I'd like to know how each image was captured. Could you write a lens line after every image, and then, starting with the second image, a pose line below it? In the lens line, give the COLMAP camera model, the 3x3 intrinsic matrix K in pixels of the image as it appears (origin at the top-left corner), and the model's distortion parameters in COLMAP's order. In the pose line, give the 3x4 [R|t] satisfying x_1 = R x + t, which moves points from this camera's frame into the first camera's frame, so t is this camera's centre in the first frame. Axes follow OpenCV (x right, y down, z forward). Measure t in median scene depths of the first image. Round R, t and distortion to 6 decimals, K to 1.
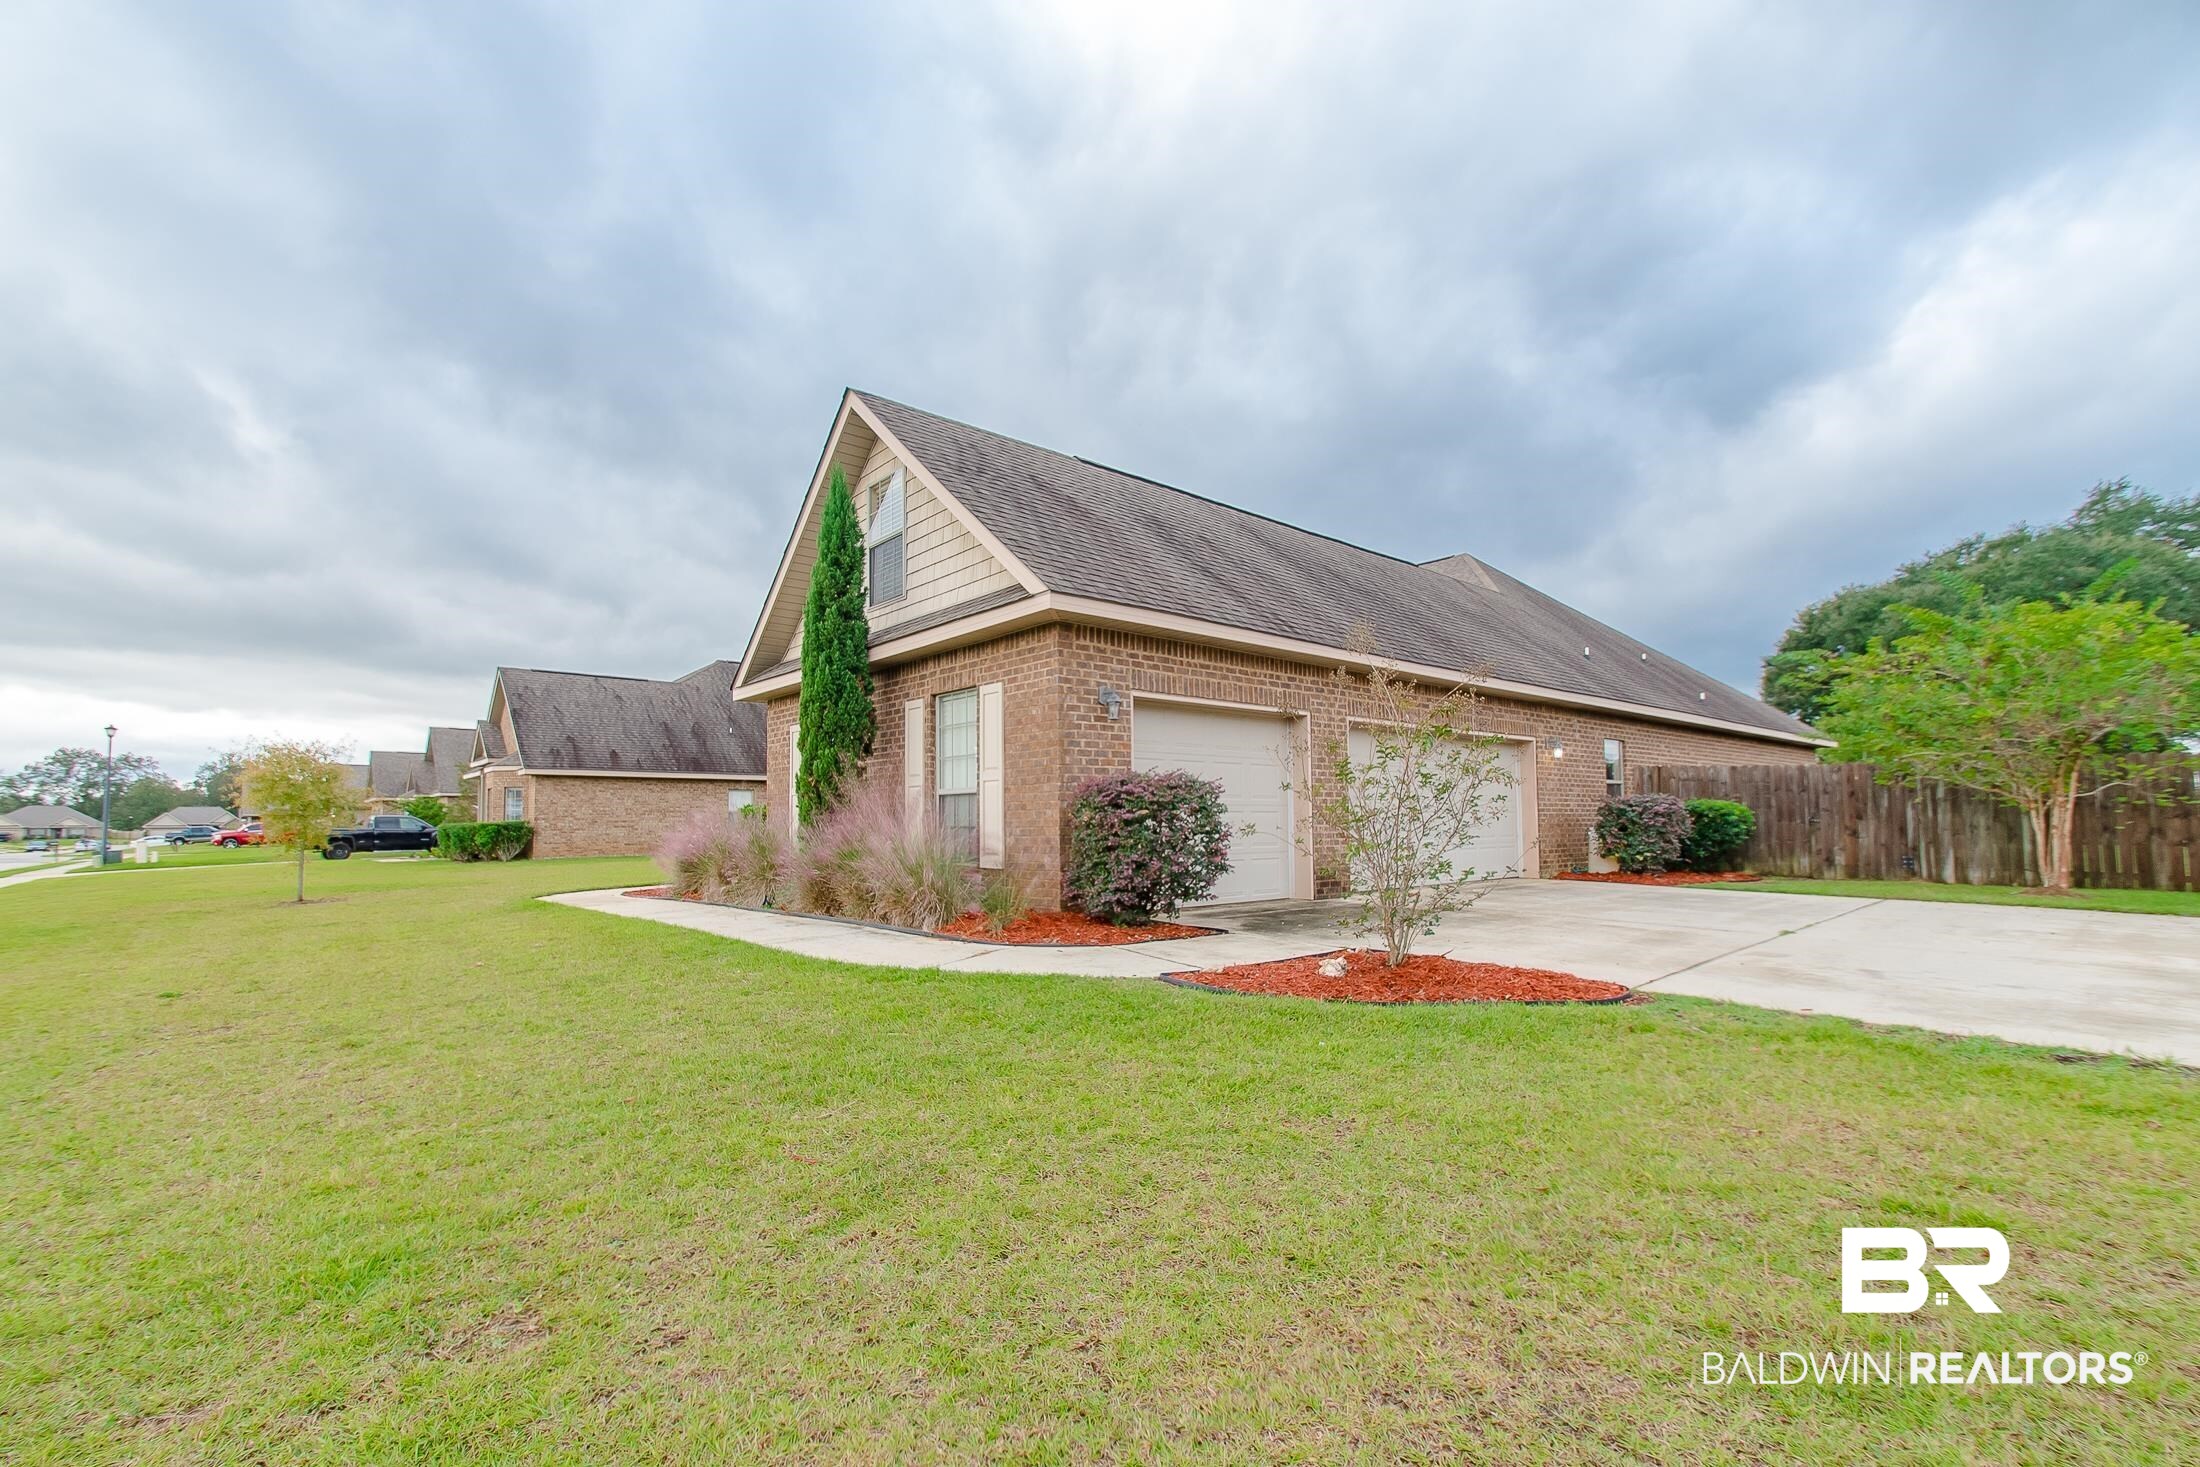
lens RADIAL K [[969.2, 0, 1095.6], [0, 969.2, 780.2], [0, 0, 1]] dist [0.000713, -0.000830]
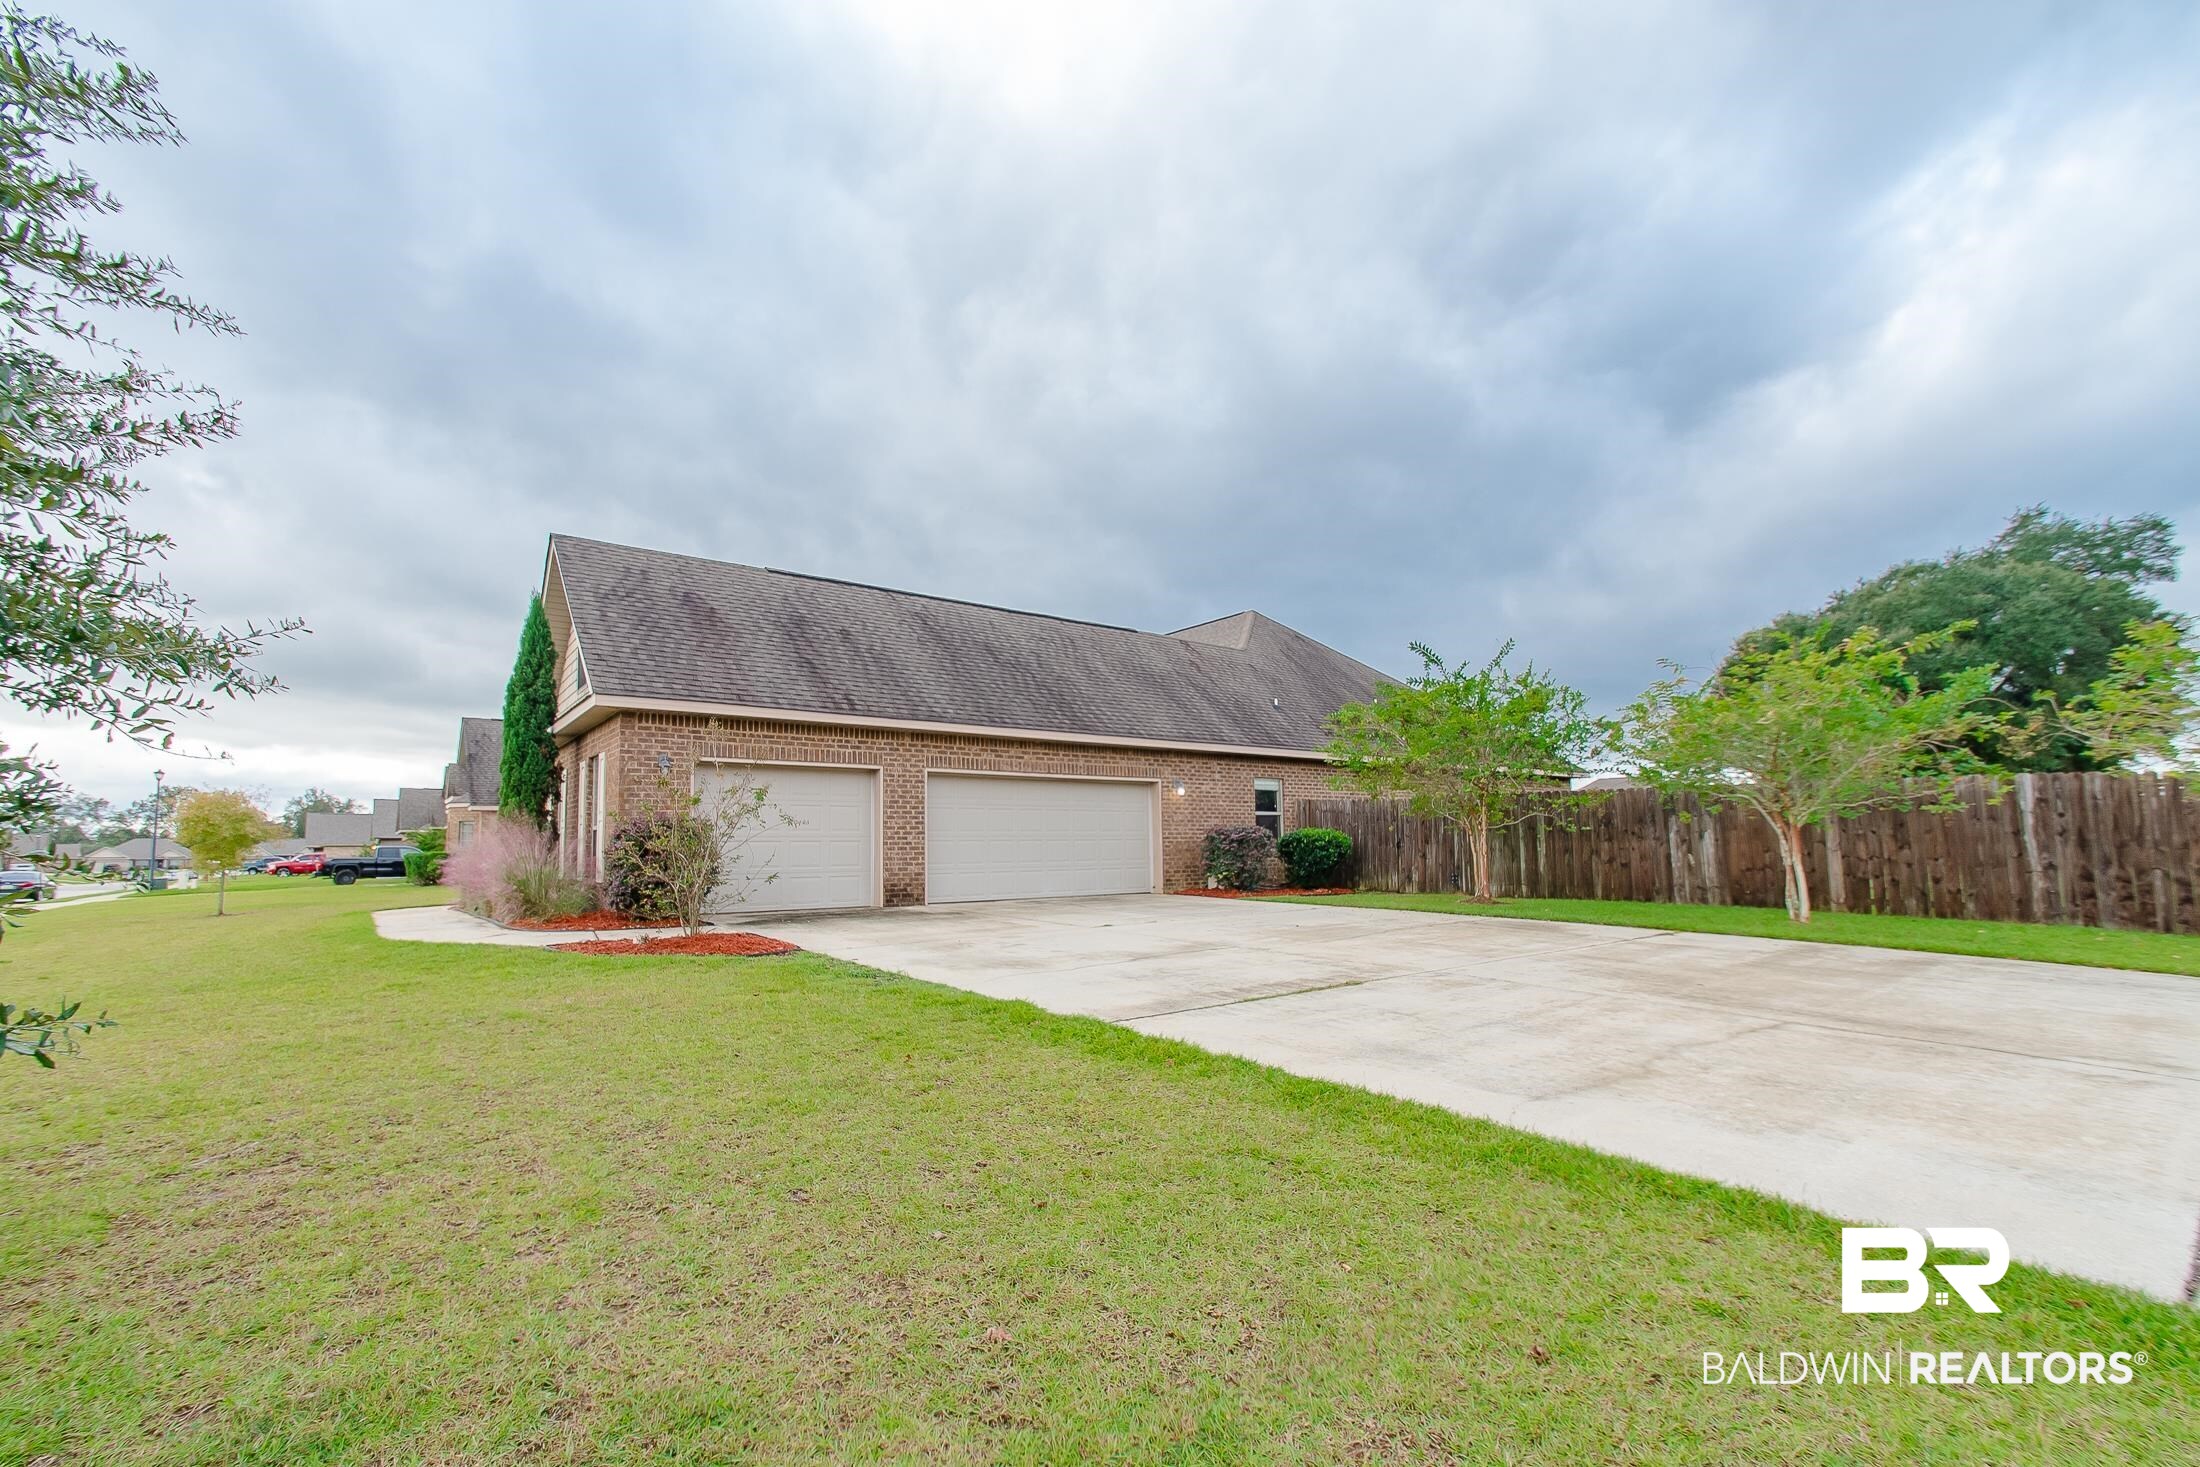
lens RADIAL K [[969.2, 0, 1095.6], [0, 969.2, 780.2], [0, 0, 1]] dist [0.000713, -0.000830]
pose [[0.998310, -0.009918, -0.057261, 0.432258], [0.008369, 0.999594, -0.027231, -0.009165], [0.057508, 0.026706, 0.997988, -0.228740]]
